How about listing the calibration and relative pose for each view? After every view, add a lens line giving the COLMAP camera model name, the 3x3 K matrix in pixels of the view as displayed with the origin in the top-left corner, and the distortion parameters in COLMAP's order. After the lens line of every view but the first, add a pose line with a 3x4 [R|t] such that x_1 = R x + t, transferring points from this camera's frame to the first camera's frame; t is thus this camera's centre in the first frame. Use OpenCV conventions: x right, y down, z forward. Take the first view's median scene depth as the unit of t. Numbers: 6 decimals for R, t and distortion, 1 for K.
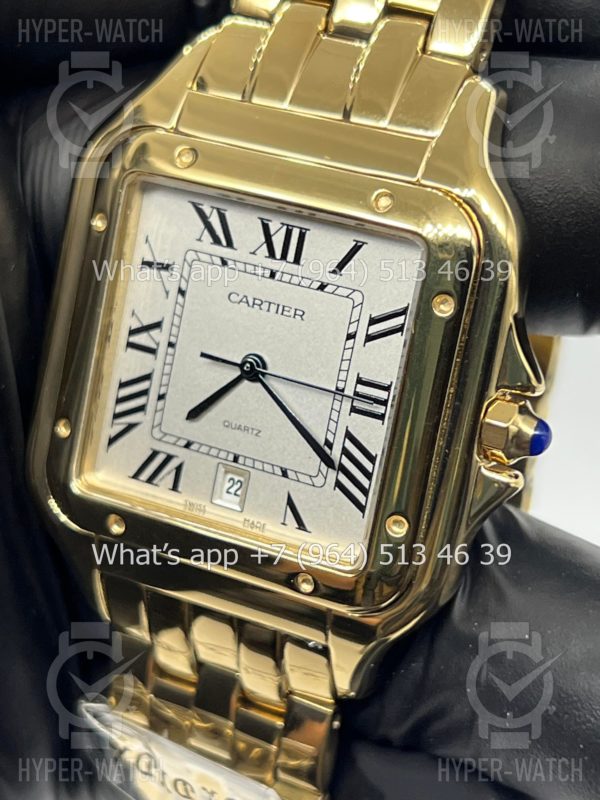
lens RADIAL K [[1839.2, 0, 300.3], [0, 1839.2, 403.3], [0, 0, 1]] dist [0.243324, 0.000000]
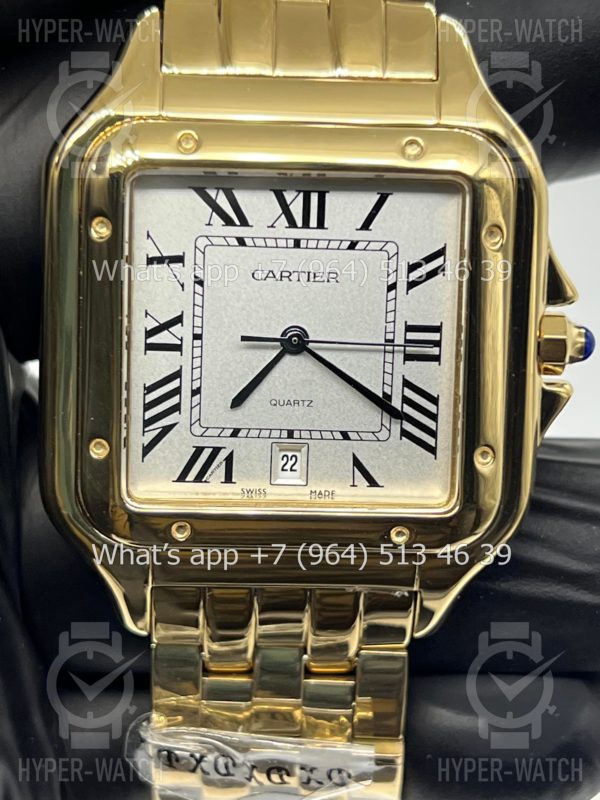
lens RADIAL K [[1839.2, 0, 296.3], [0, 1839.2, 393.5], [0, 0, 1]] dist [0.243324, 0.000000]
pose [[0.878492, -0.230090, 0.418702, -0.444843], [0.216602, 0.972959, 0.080213, -0.070500], [-0.425836, 0.020225, 0.904574, 0.104857]]
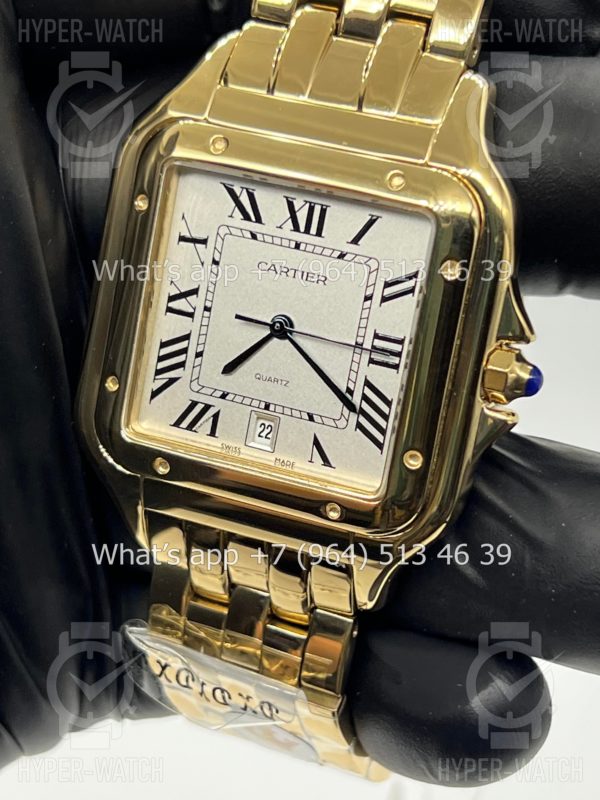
lens RADIAL K [[1839.2, 0, 322.1], [0, 1839.2, 406.2], [0, 0, 1]] dist [0.243324, 0.000000]
pose [[0.996419, -0.023503, 0.081227, -0.095107], [0.022307, 0.999629, 0.015601, 0.012892], [-0.081563, -0.013733, 0.996574, -0.153023]]
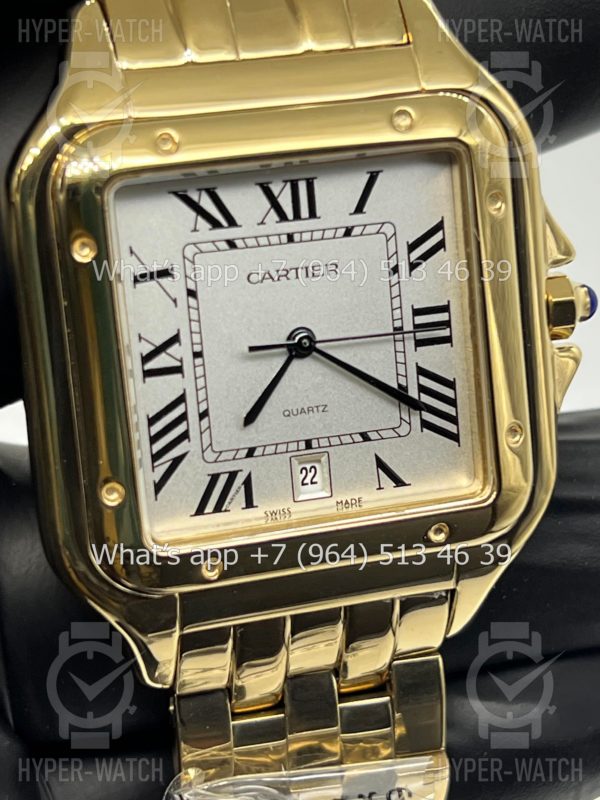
lens RADIAL K [[1839.2, 0, 300.9], [0, 1839.2, 402.5], [0, 0, 1]] dist [0.243324, 0.000000]
pose [[0.727716, -0.360205, 0.583679, -0.566221], [0.339602, 0.928588, 0.149651, -0.127844], [-0.595902, 0.089315, 0.798075, 0.276274]]
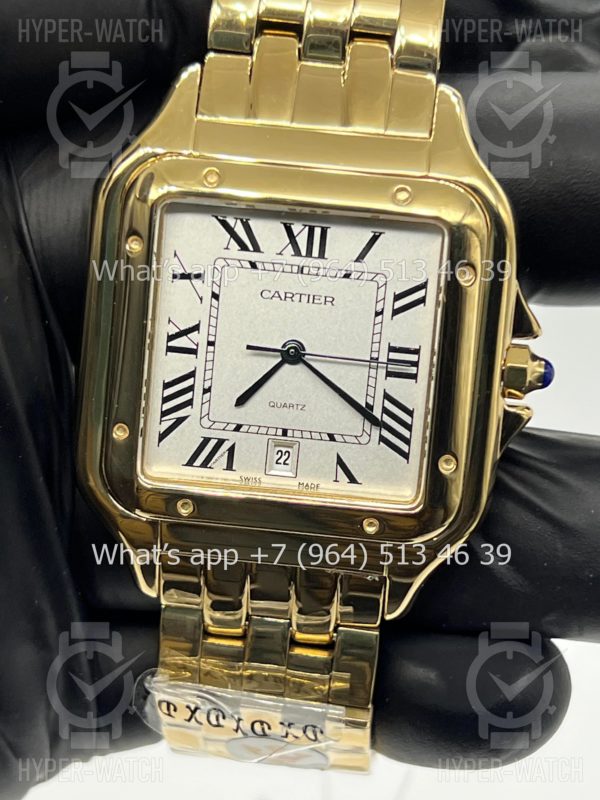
lens RADIAL K [[1839.2, 0, 310.0], [0, 1839.2, 421.1], [0, 0, 1]] dist [0.243324, 0.000000]
pose [[0.925034, -0.153137, 0.347652, -0.424518], [0.148680, 0.988091, 0.039634, -0.020747], [-0.349581, 0.015026, 0.936786, -0.088920]]
